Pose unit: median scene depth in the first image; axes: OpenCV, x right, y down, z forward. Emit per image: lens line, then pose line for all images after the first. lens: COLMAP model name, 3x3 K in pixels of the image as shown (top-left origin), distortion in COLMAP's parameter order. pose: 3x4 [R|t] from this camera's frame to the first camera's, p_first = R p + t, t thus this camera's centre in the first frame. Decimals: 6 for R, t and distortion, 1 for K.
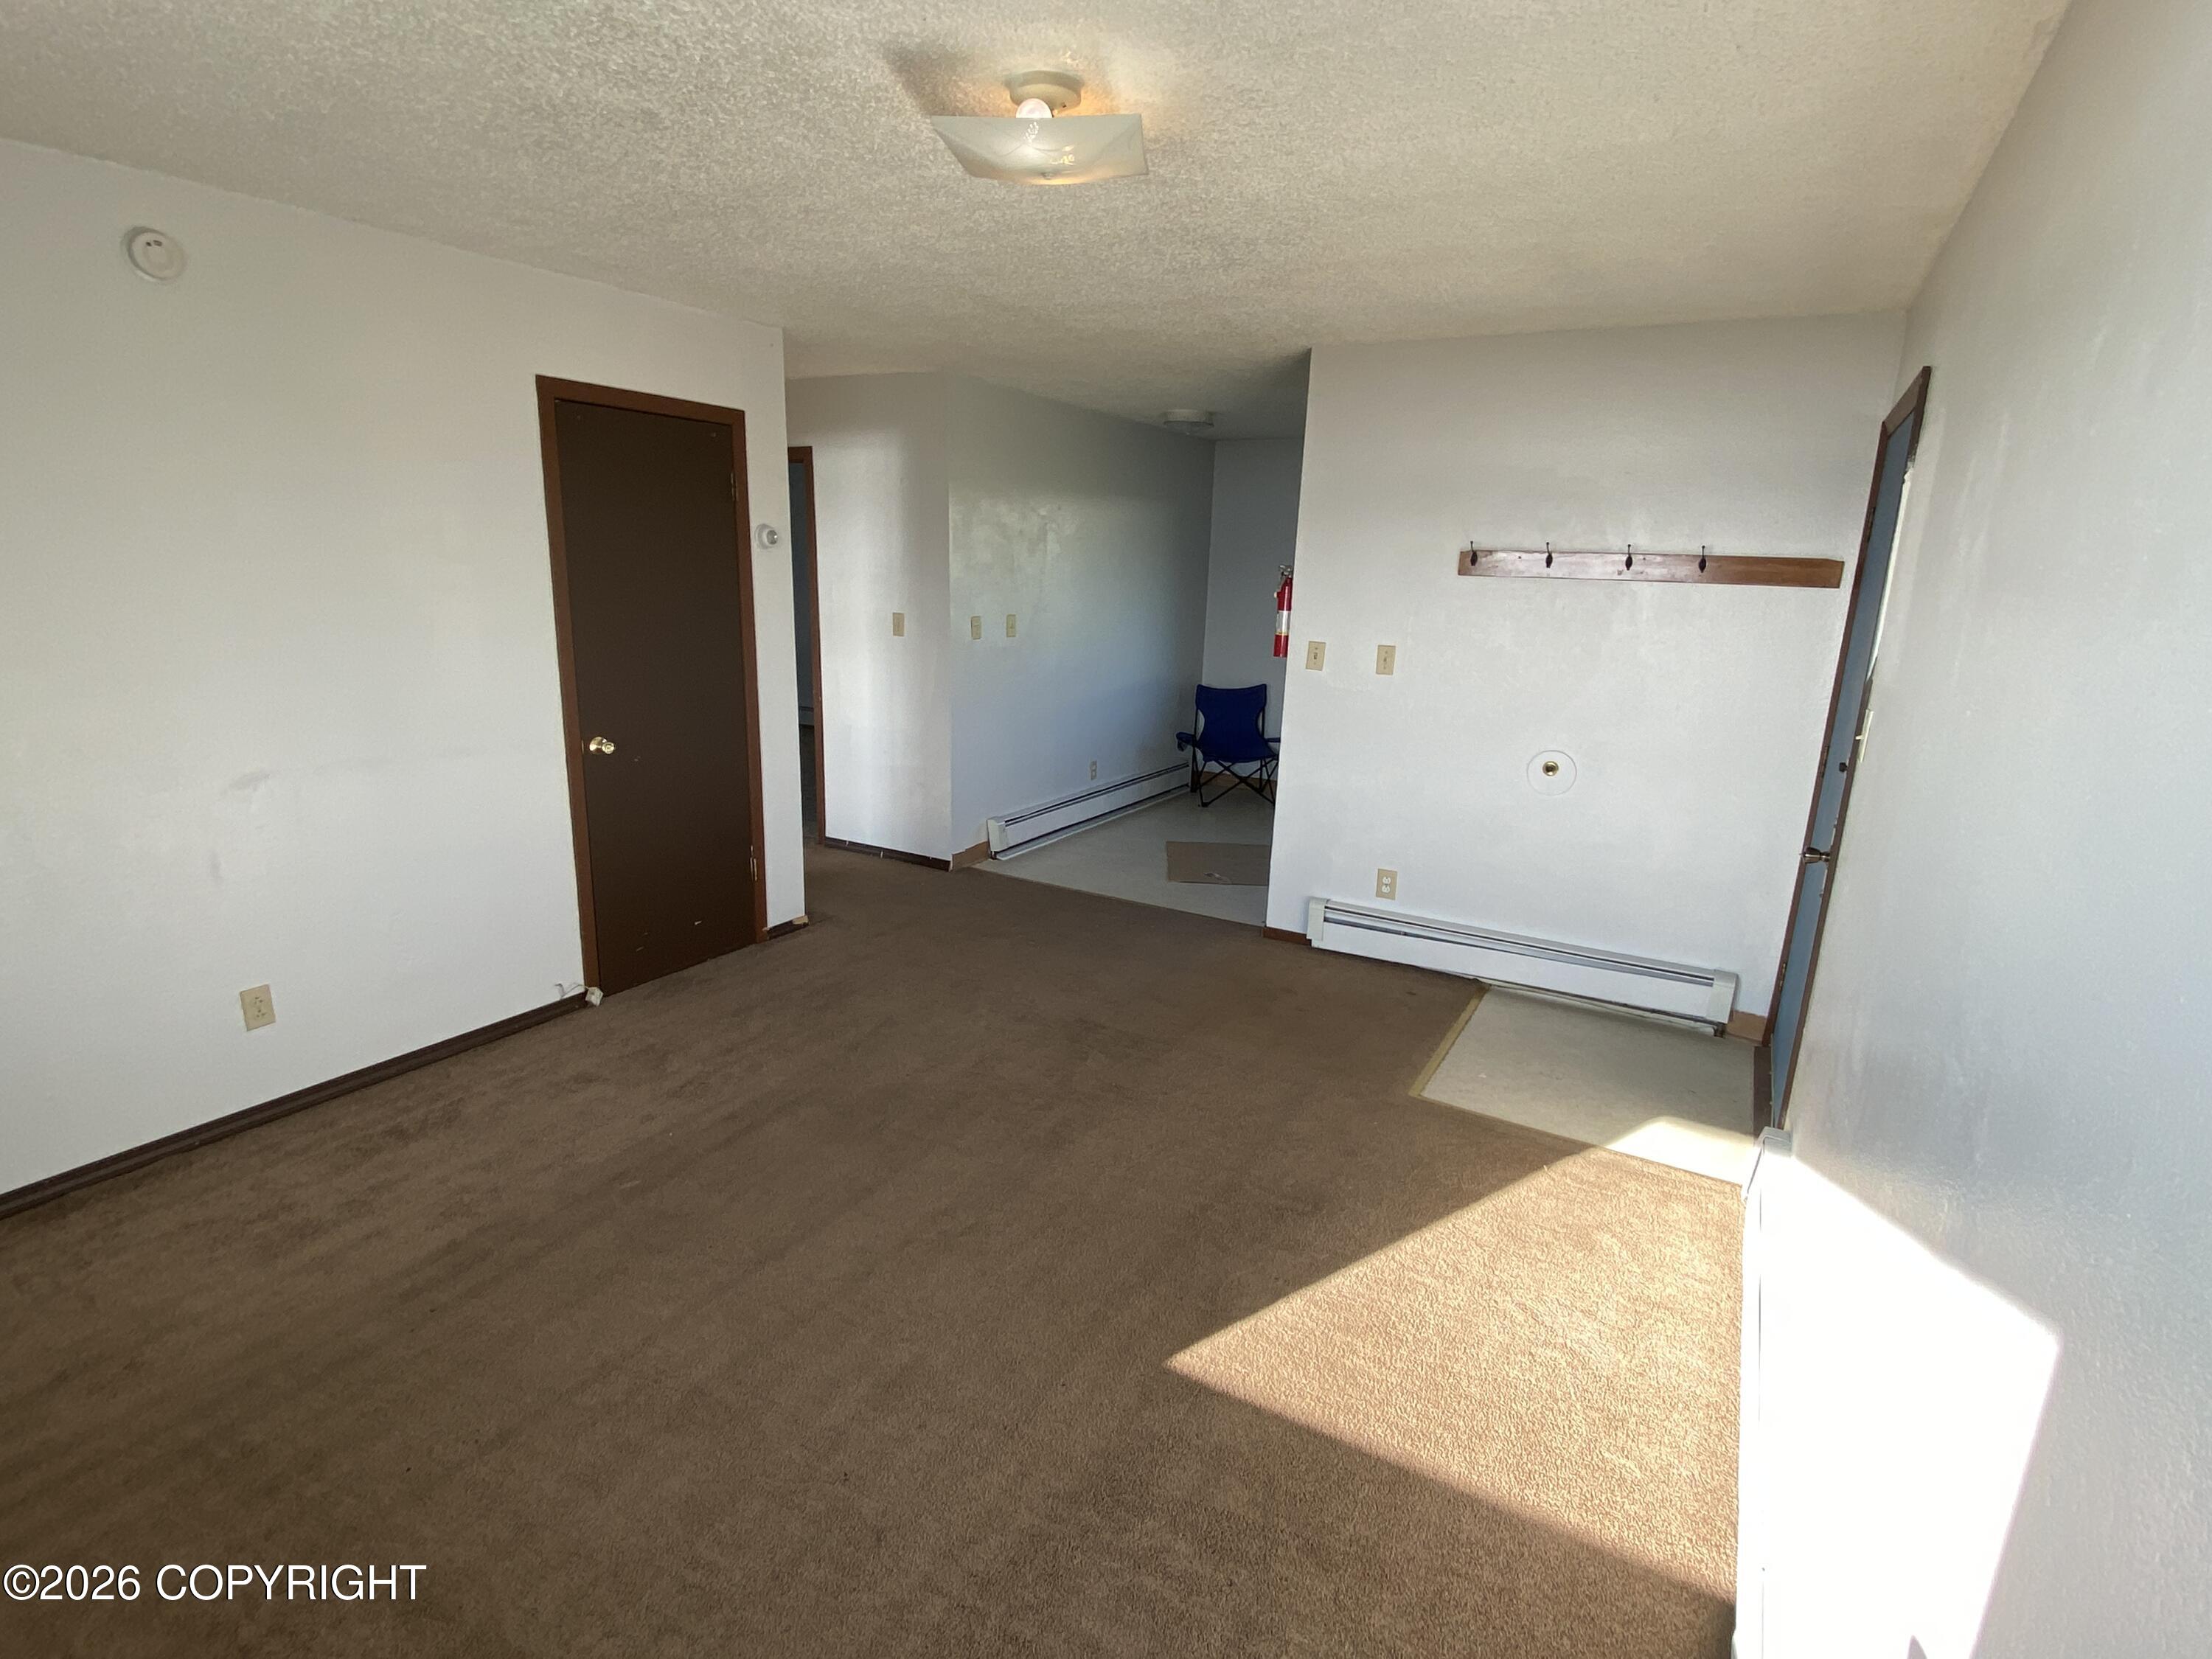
lens RADIAL K [[1101.2, 0, 1109.9], [0, 1101.2, 818.1], [0, 0, 1]] dist [0.051682, -0.042647]
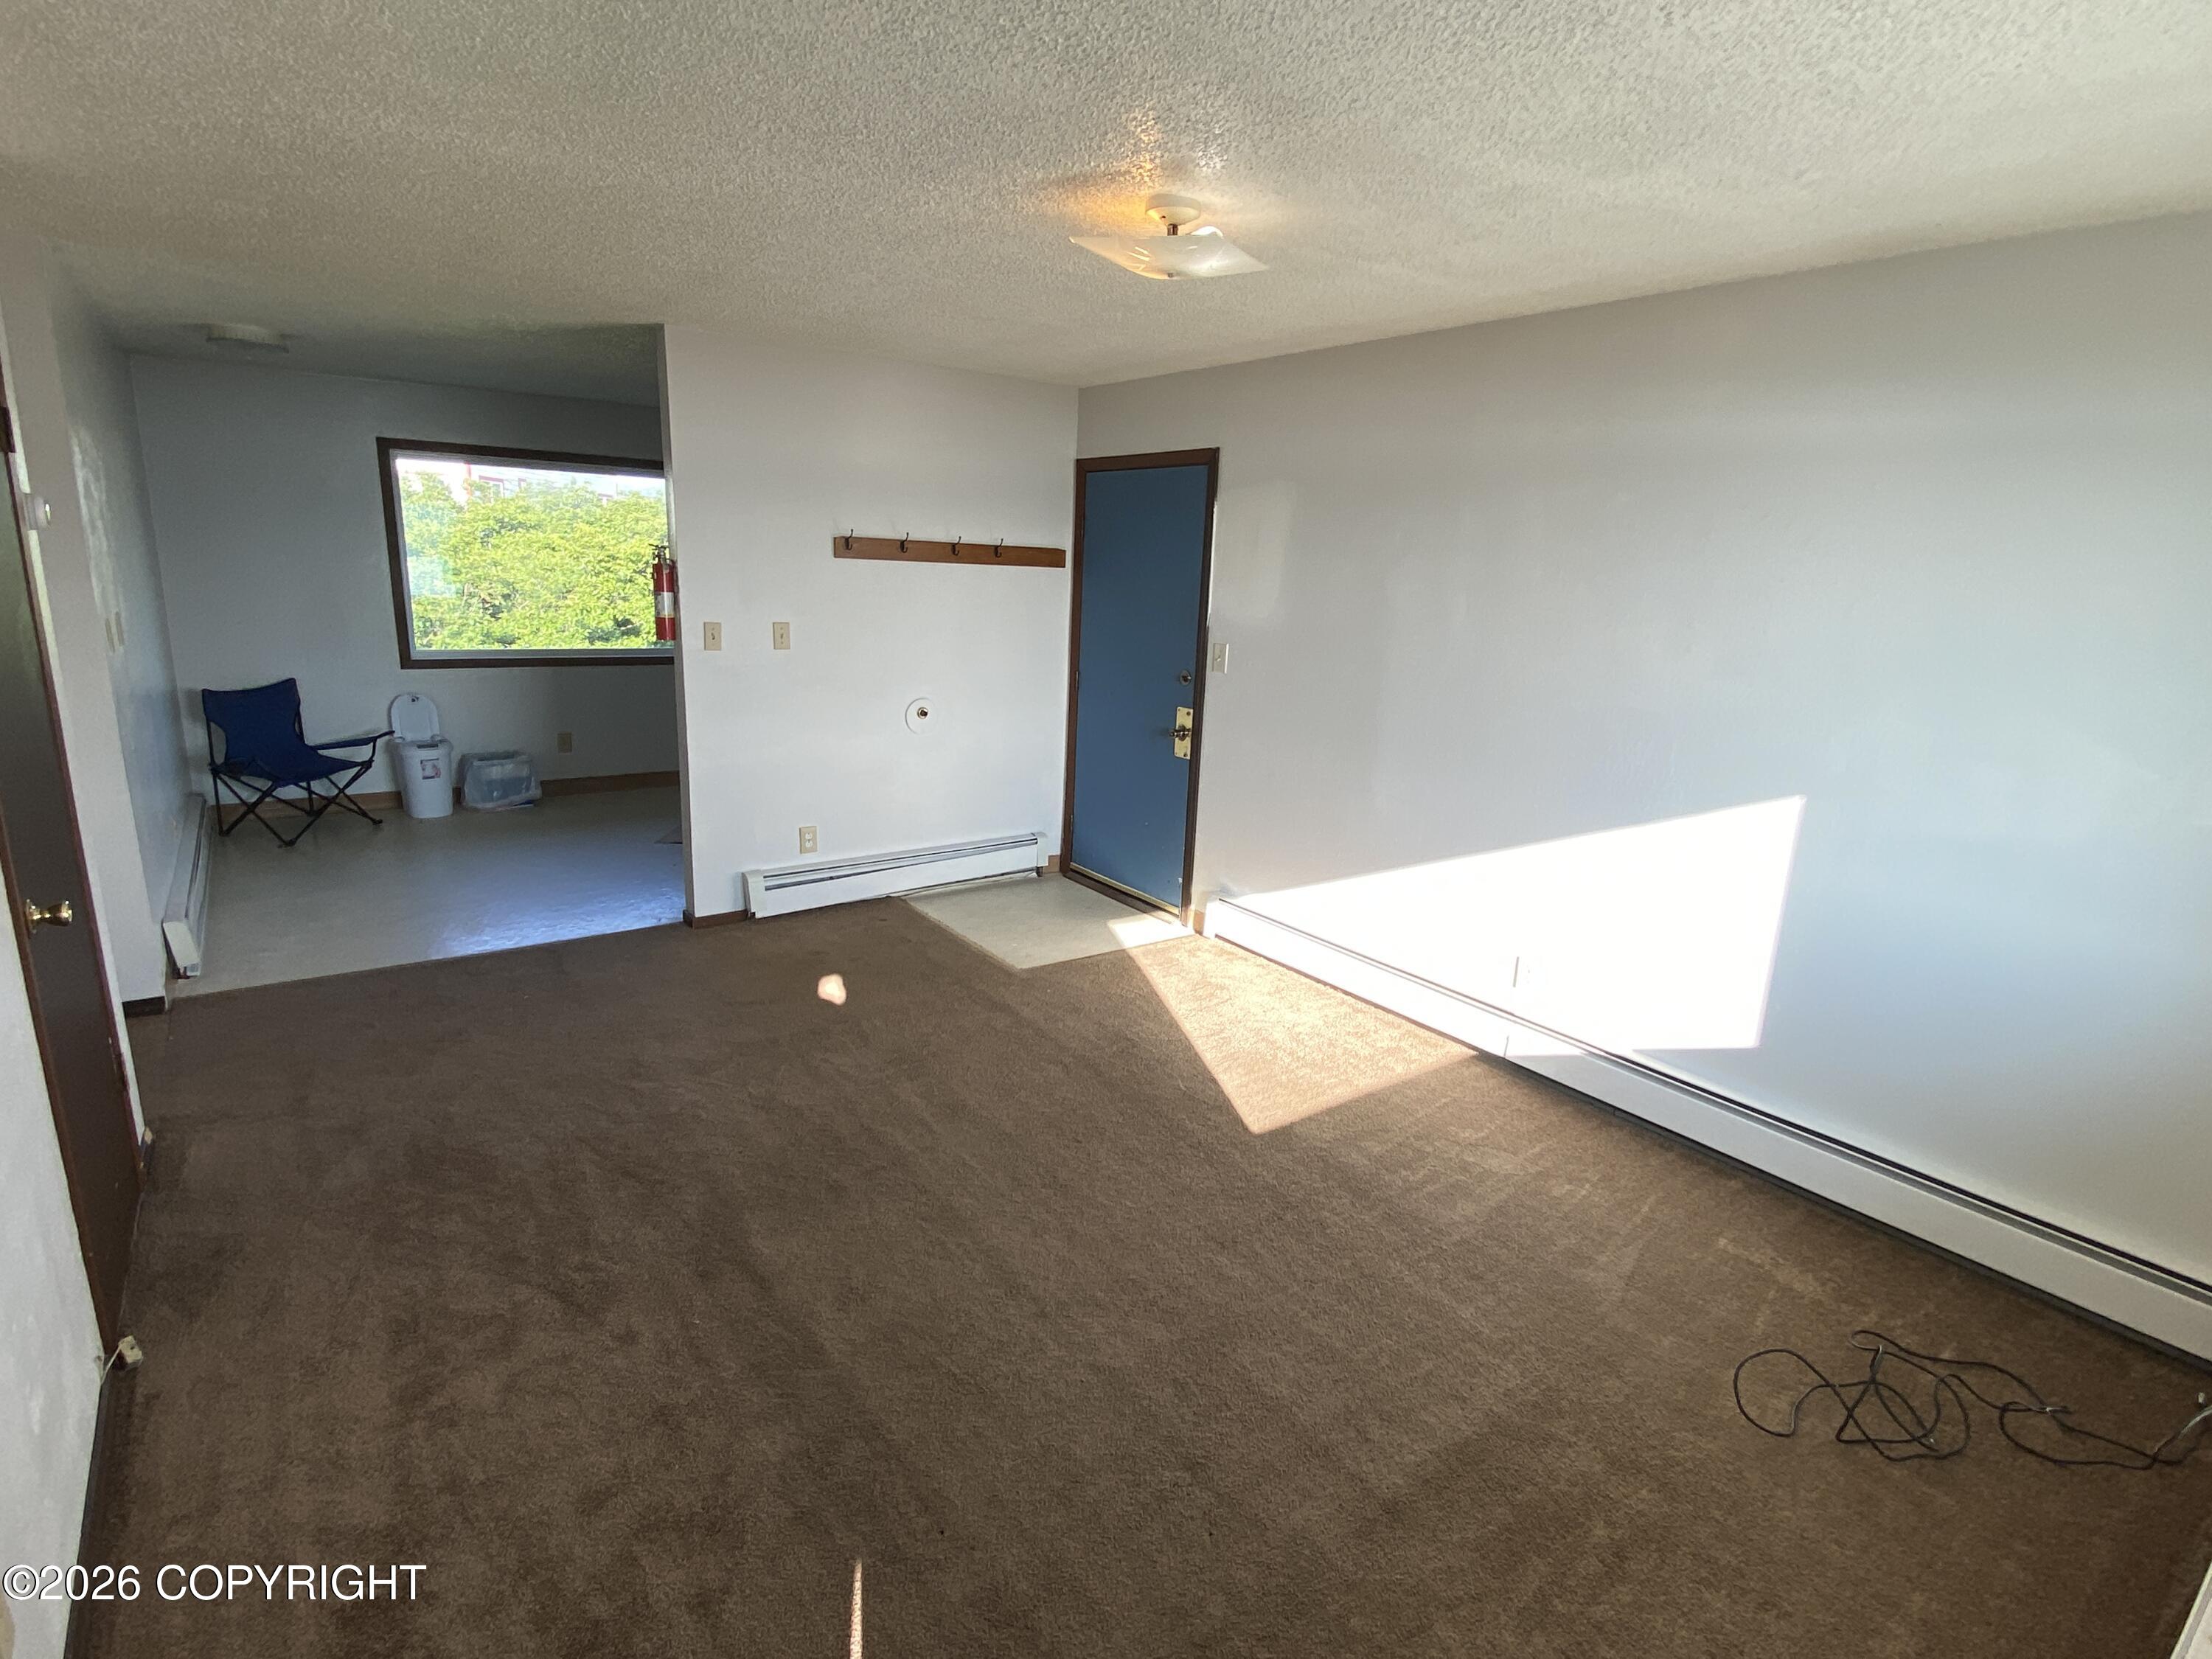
lens RADIAL K [[1105.6, 0, 1105.7], [0, 1105.6, 823.2], [0, 0, 1]] dist [0.047743, -0.041813]
pose [[0.415203, -0.233233, 0.879323, -0.655390], [0.184205, 0.968109, 0.169804, -0.098406], [-0.890884, 0.091473, 0.444925, 0.271760]]
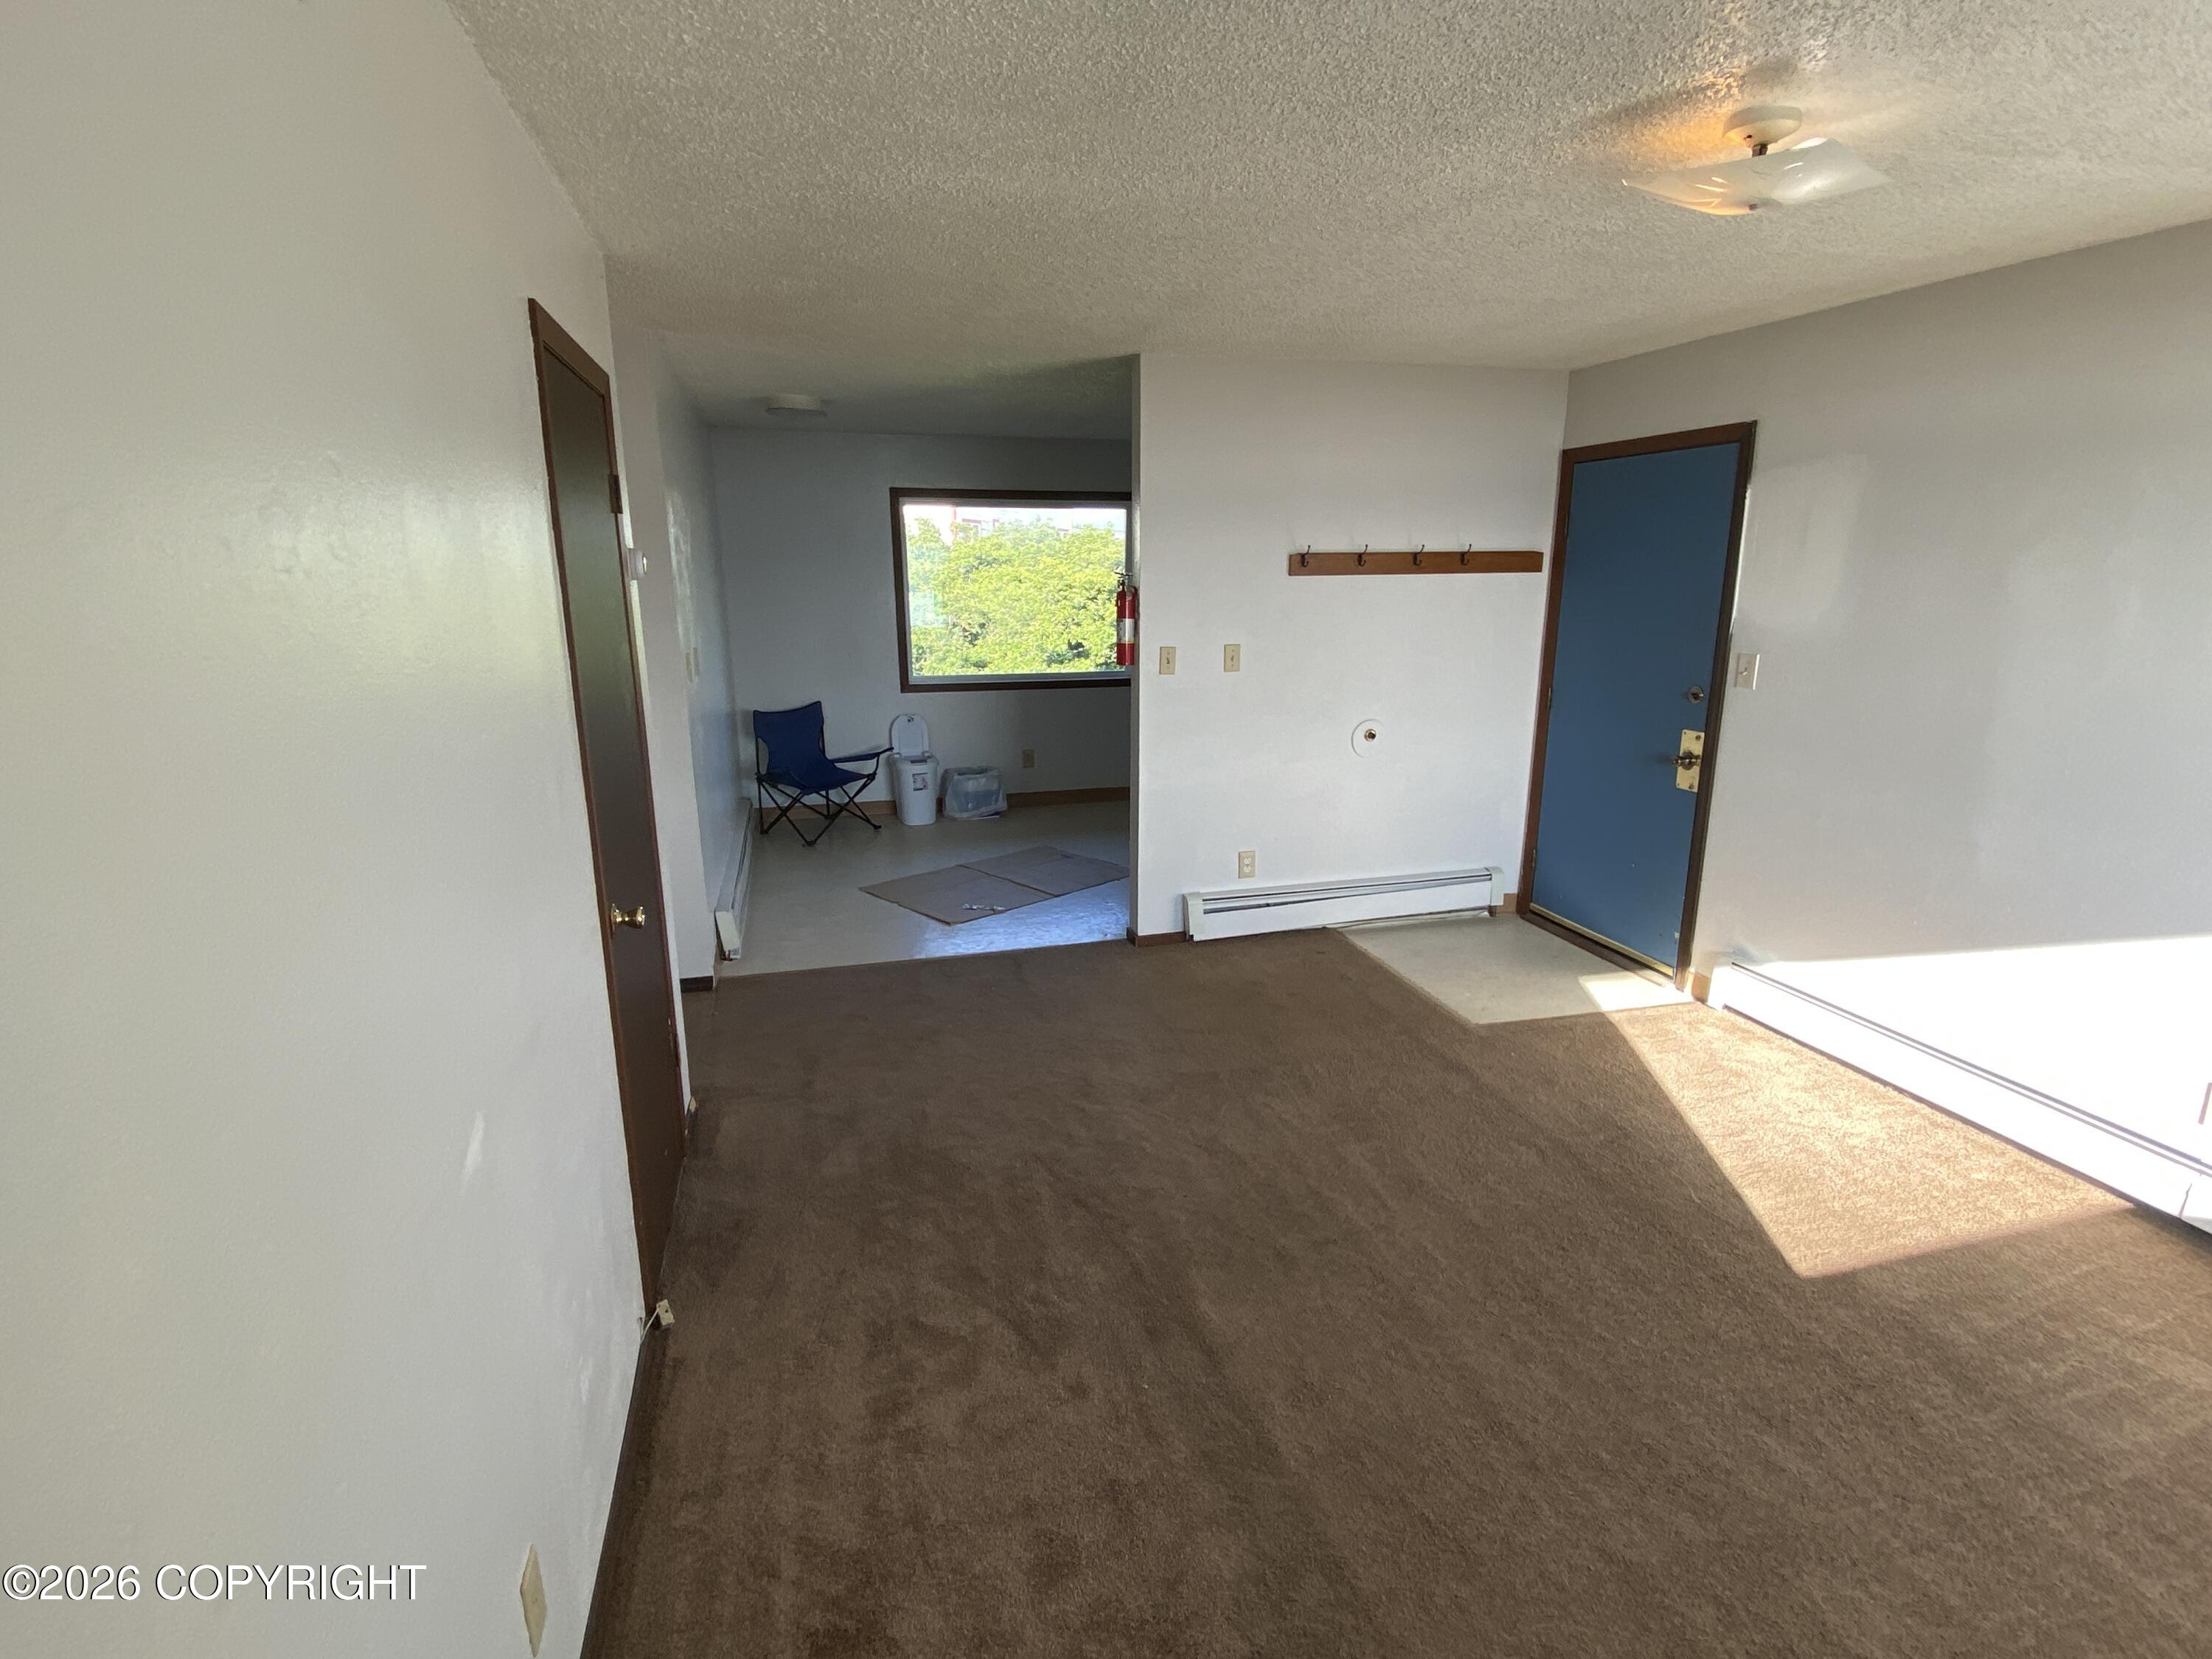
lens RADIAL K [[1101.2, 0, 1109.9], [0, 1101.2, 818.1], [0, 0, 1]] dist [0.051682, -0.042647]
pose [[0.710488, -0.197026, 0.675565, -0.620277], [0.191355, 0.977923, 0.083960, -0.110849], [-0.677193, 0.069620, 0.732505, 0.334656]]
